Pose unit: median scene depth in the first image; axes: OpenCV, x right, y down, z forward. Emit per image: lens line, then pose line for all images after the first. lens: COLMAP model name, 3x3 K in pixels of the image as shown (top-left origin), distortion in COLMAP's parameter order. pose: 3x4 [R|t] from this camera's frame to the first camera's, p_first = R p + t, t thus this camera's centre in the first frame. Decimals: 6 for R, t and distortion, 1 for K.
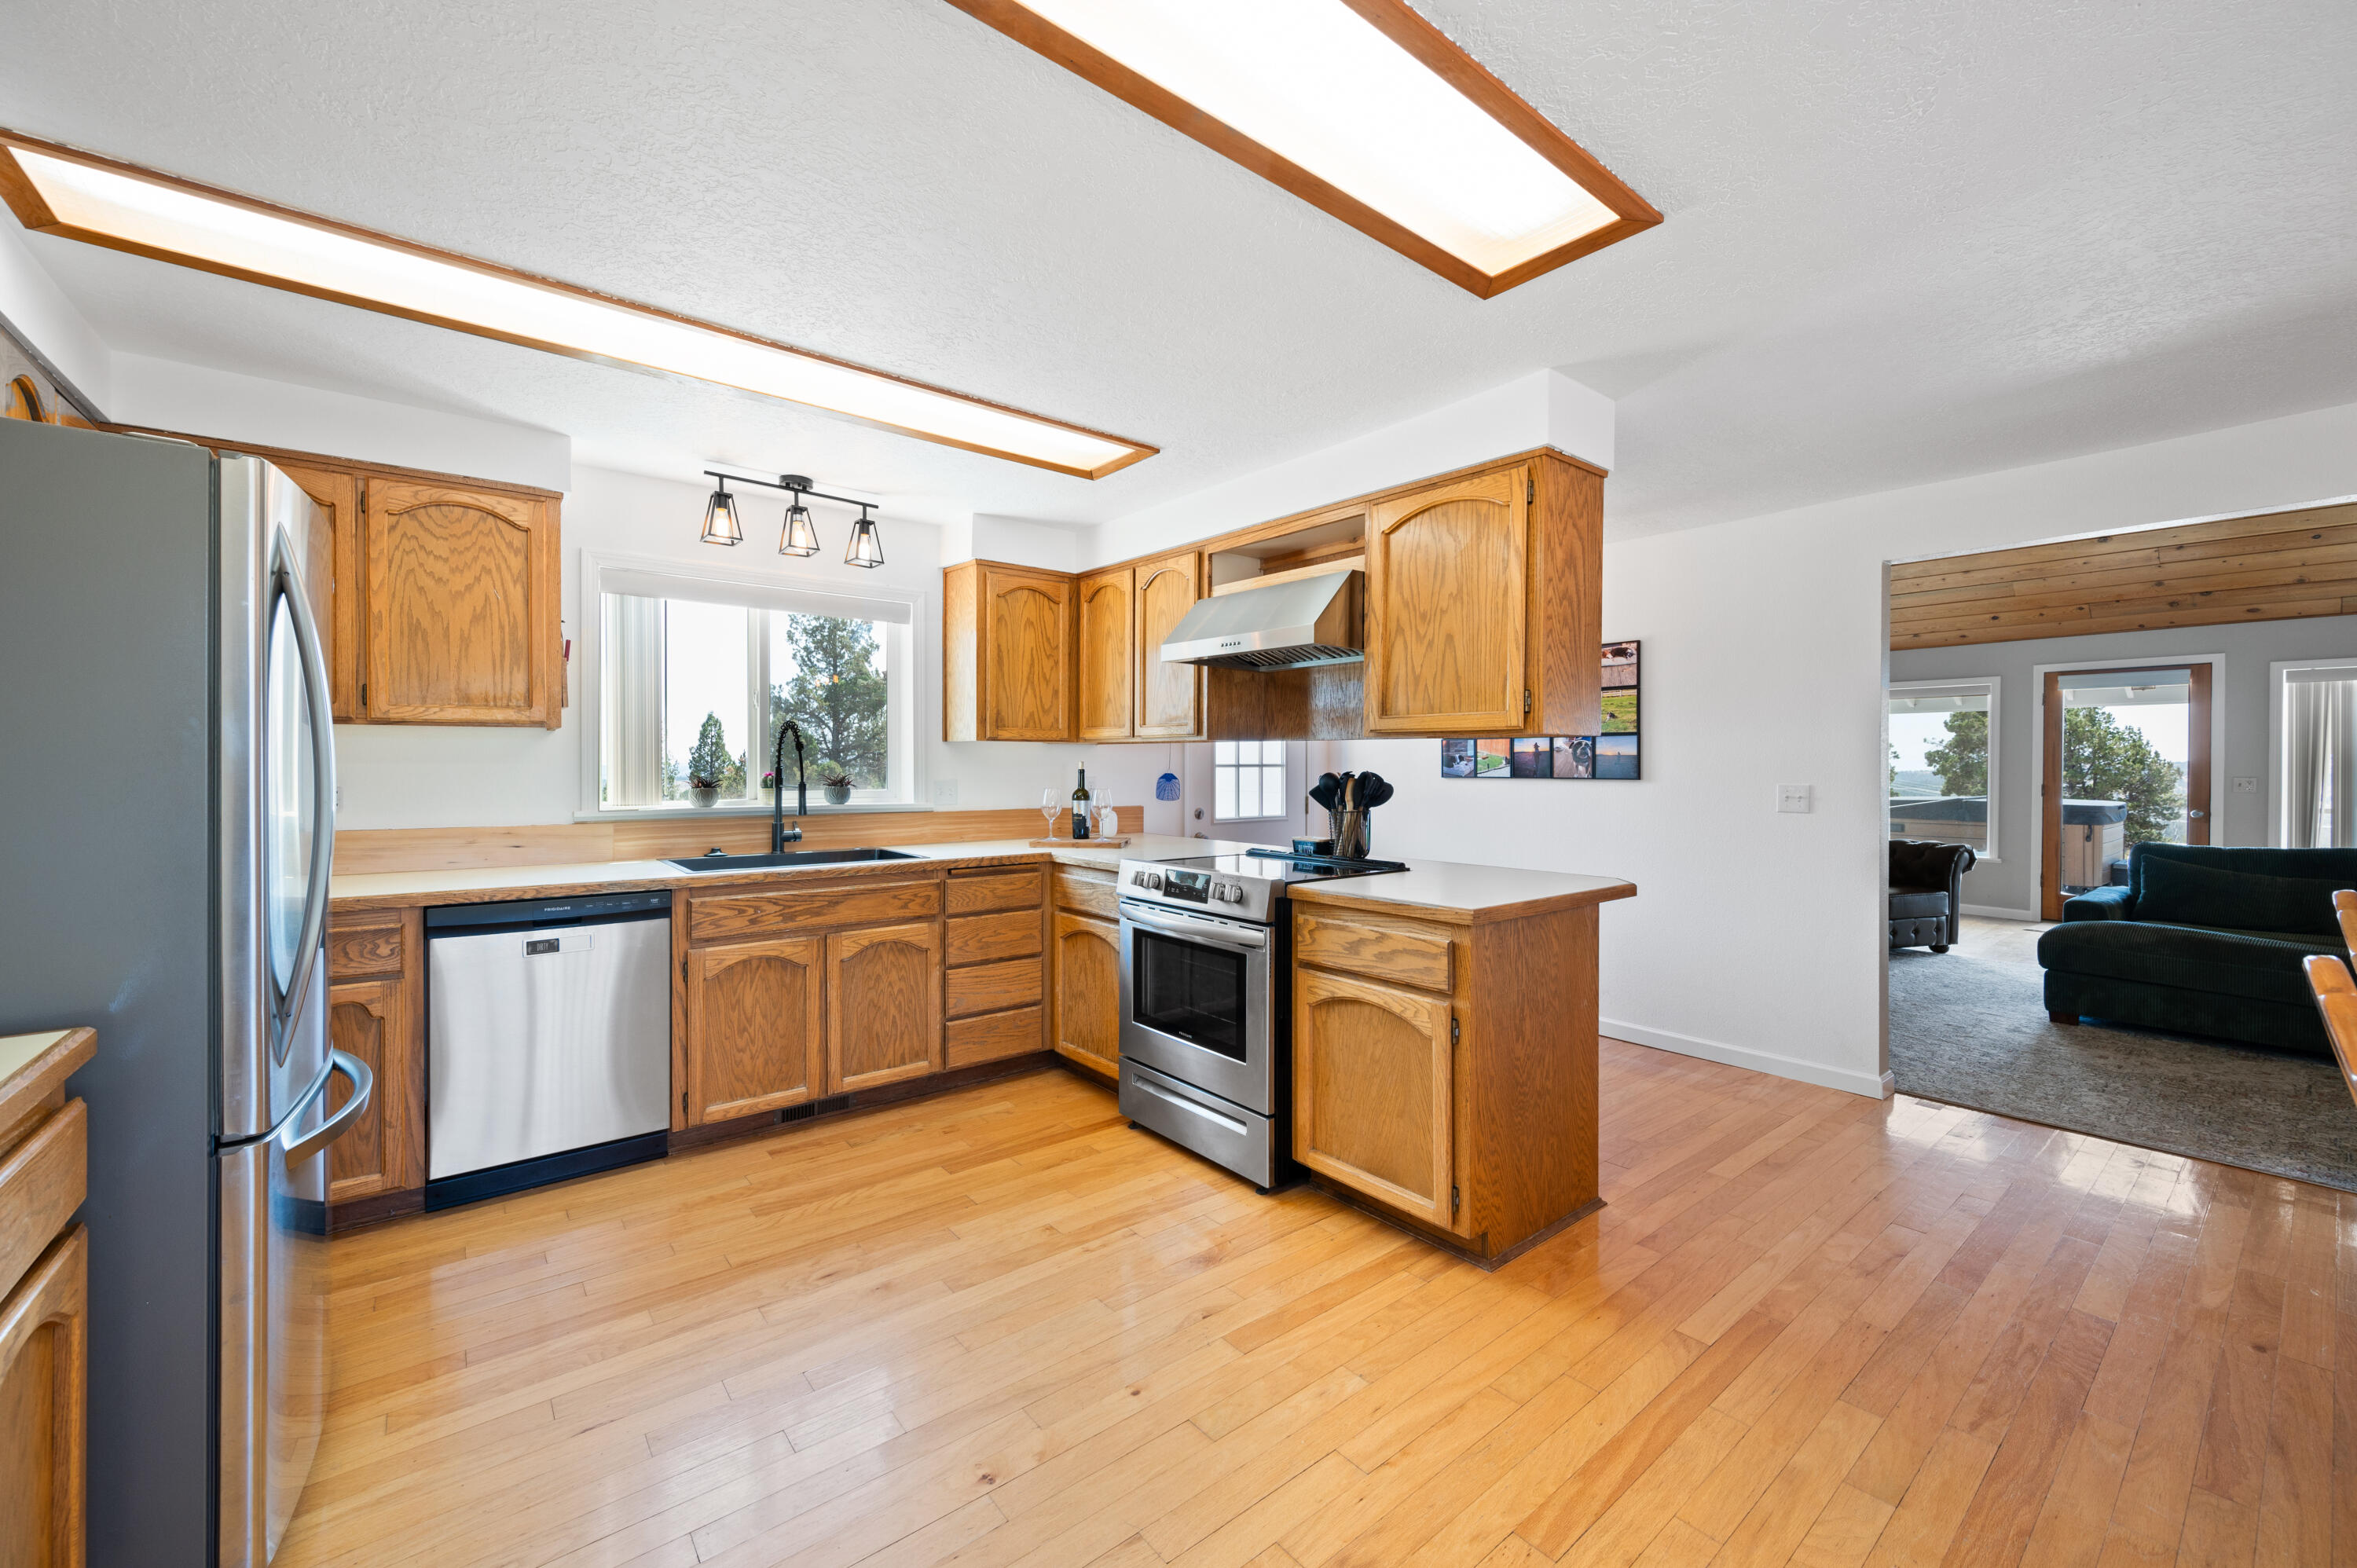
lens RADIAL K [[925.5, 0, 1183.4], [0, 925.5, 775.0], [0, 0, 1]] dist [0.001494, -0.000163]
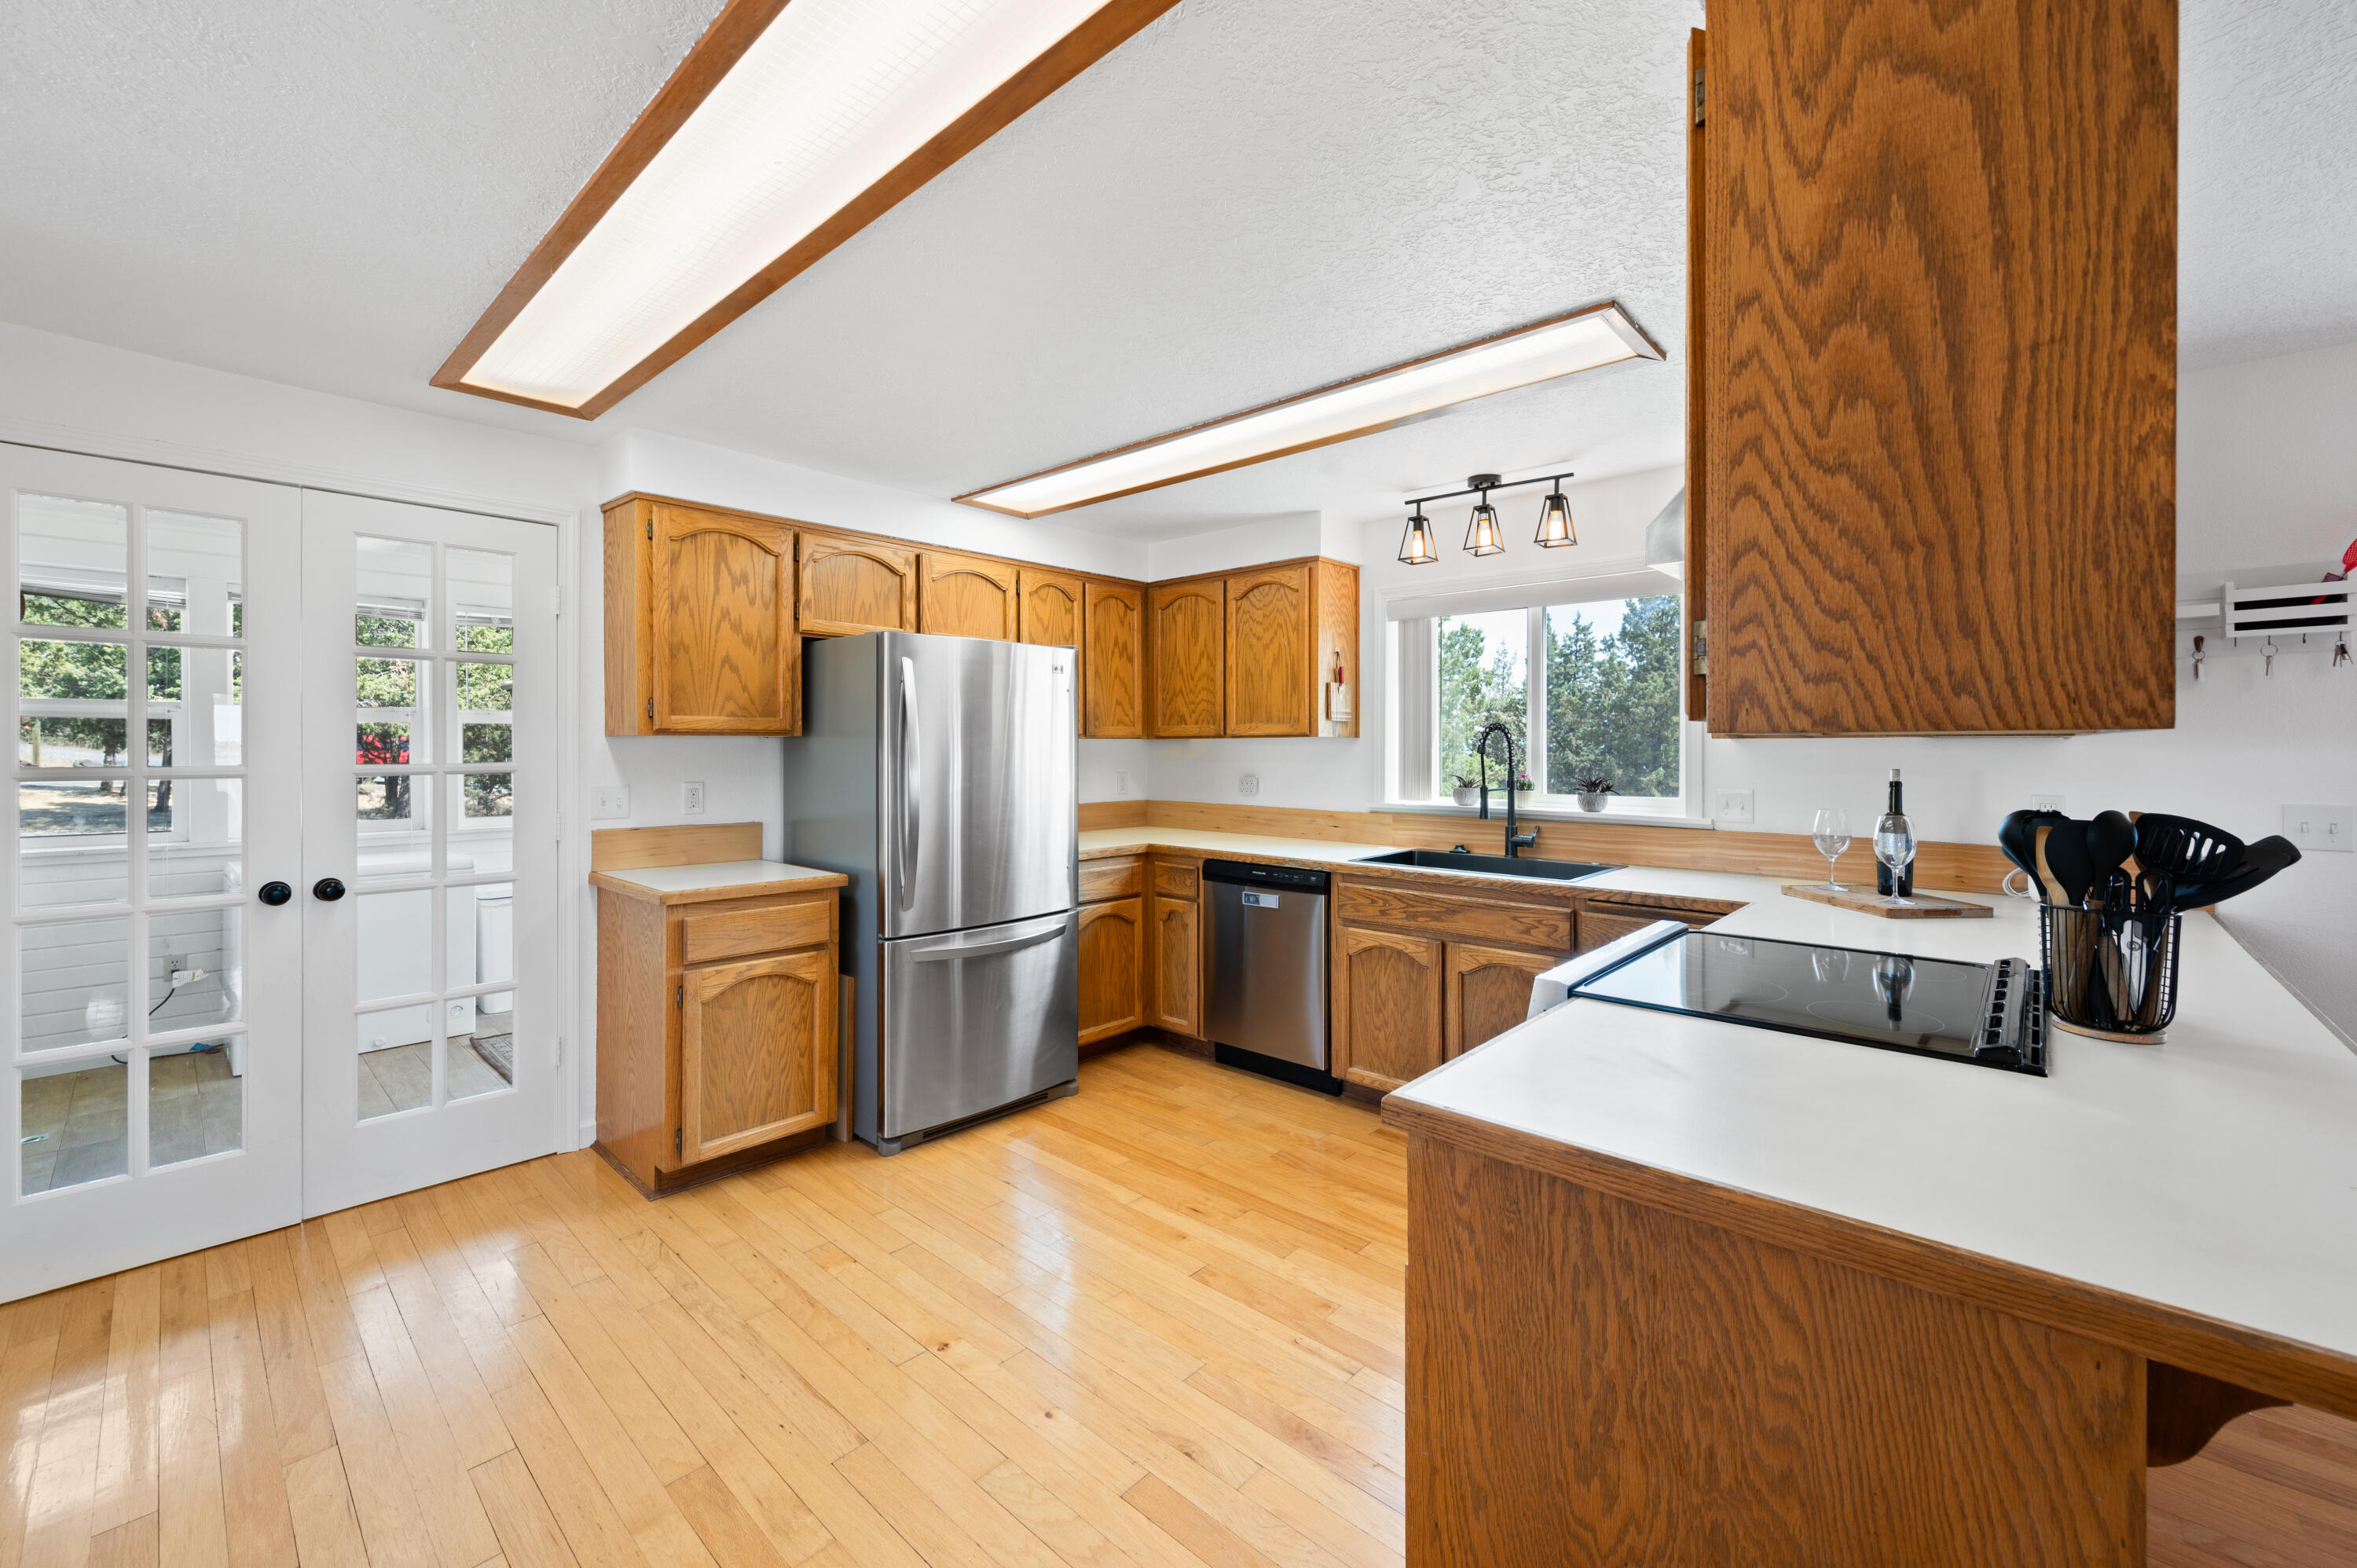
lens RADIAL K [[937.7, 0, 1175.0], [0, 937.7, 757.2], [0, 0, 1]] dist [-0.000085, -0.000231]
pose [[0.156314, 0.007868, -0.987676, 0.559838], [-0.011311, 0.999917, 0.006176, -0.027047], [0.987643, 0.010206, 0.156391, 0.566311]]
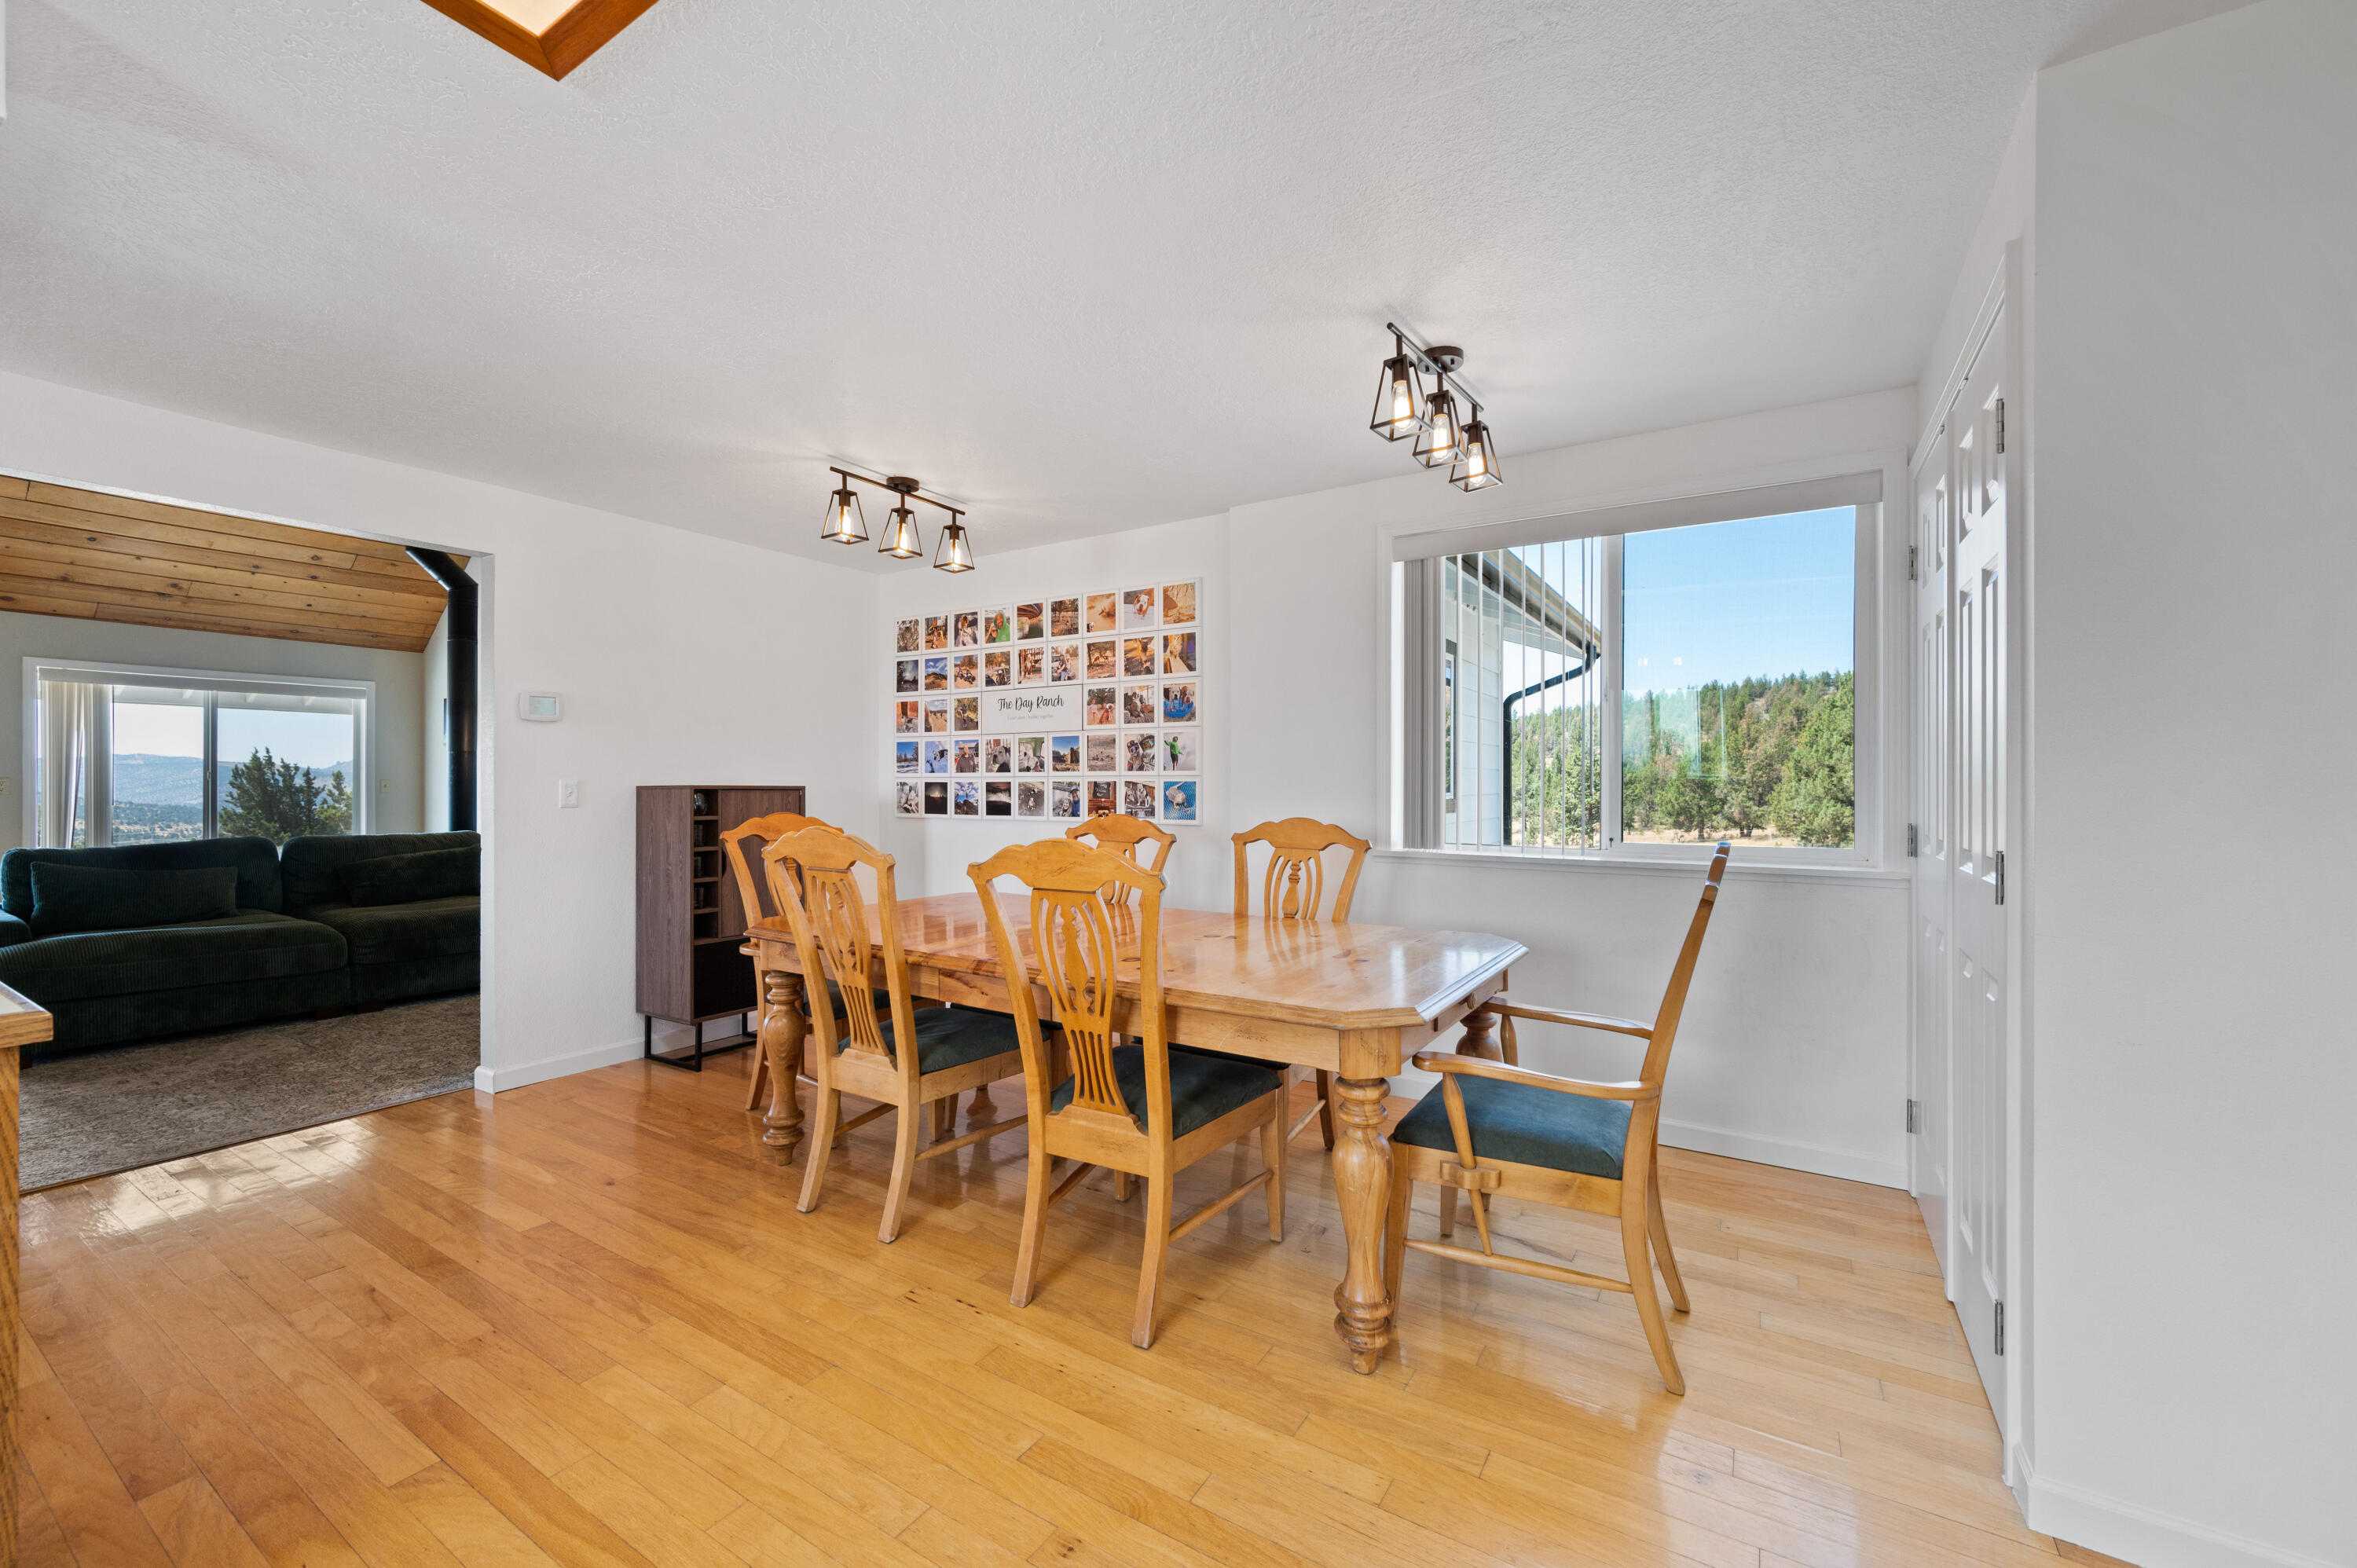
lens RADIAL K [[933.4, 0, 1180.1], [0, 933.4, 787.1], [0, 0, 1]] dist [-0.001554, -0.000369]
pose [[-0.330589, -0.008596, 0.943736, -0.259176], [0.005204, 0.999927, 0.010931, 0.016847], [-0.943760, 0.008524, -0.330520, 0.423213]]
